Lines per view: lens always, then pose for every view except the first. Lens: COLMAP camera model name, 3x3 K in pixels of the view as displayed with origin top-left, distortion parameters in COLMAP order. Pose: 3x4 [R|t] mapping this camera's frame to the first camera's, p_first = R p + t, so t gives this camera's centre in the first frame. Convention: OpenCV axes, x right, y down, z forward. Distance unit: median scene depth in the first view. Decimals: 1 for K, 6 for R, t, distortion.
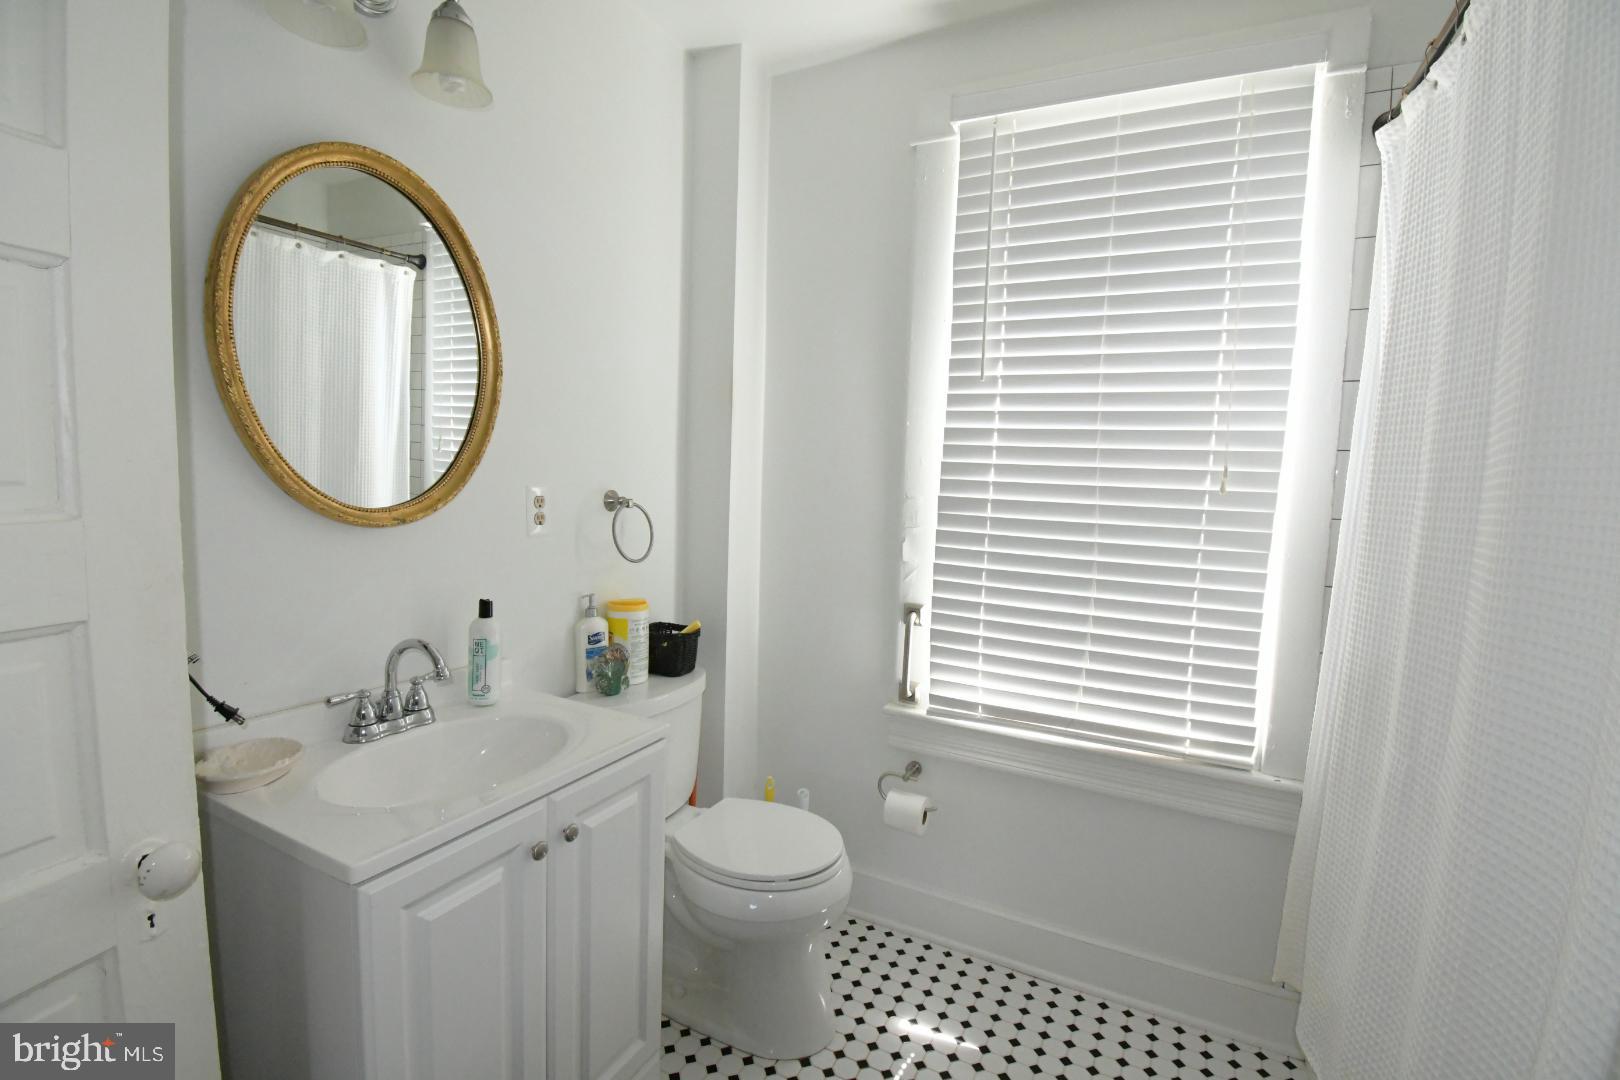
lens RADIAL K [[720.8, 0, 798.3], [0, 720.8, 541.7], [0, 0, 1]] dist [0.012593, -0.021055]
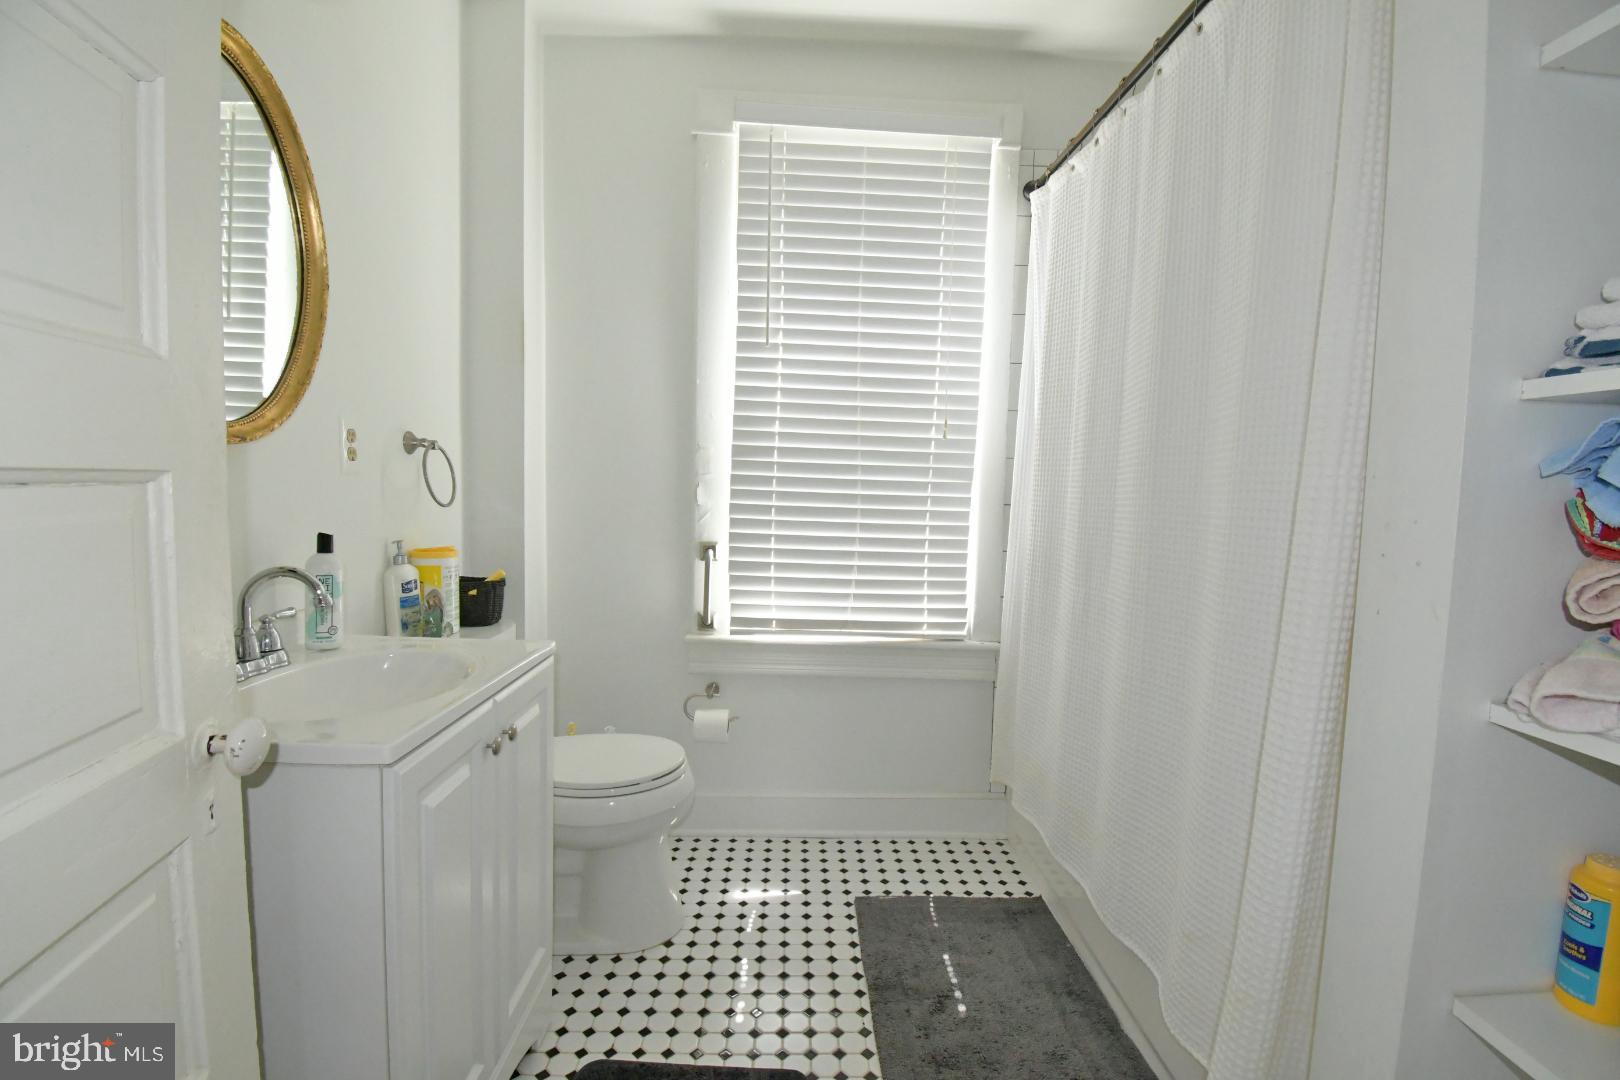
lens RADIAL K [[720.8, 0, 806.7], [0, 720.8, 544.4], [0, 0, 1]] dist [0.012593, -0.021055]
pose [[0.877125, -0.047872, 0.477871, -0.292045], [0.045156, 0.998832, 0.017176, 0.091862], [-0.478135, 0.006513, 0.878262, -0.079918]]
